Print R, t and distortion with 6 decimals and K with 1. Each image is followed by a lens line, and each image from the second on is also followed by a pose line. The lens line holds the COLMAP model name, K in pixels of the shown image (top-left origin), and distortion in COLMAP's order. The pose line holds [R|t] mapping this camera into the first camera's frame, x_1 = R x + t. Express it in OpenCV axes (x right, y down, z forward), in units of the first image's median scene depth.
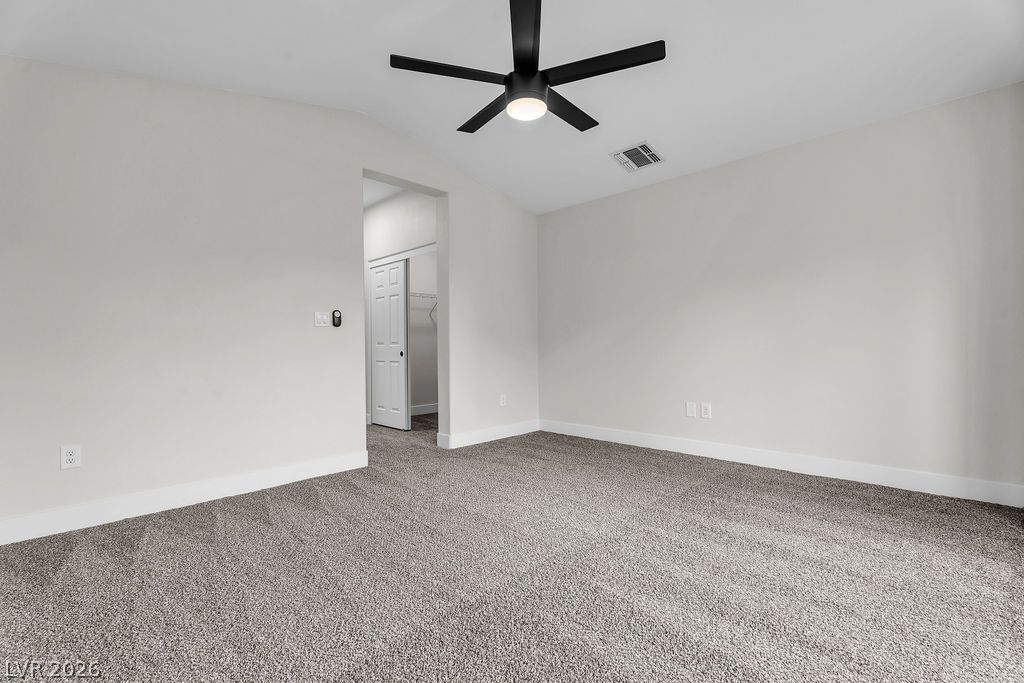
lens RADIAL K [[463.3, 0, 509.0], [0, 463.3, 356.0], [0, 0, 1]] dist [-0.001579, -0.000416]
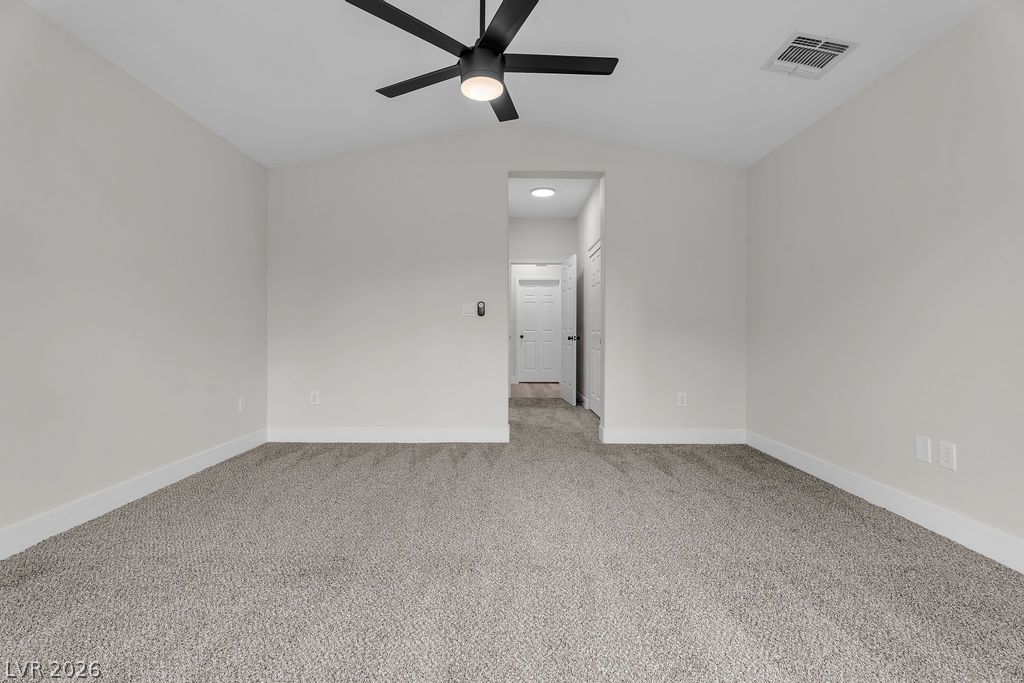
lens RADIAL K [[463.3, 0, 509.0], [0, 463.3, 356.0], [0, 0, 1]] dist [-0.001579, -0.000416]
pose [[0.704349, 0.051685, -0.707970, 0.461149], [-0.030355, 0.998626, 0.042705, -0.014273], [0.709204, -0.008589, 0.704951, 0.219026]]
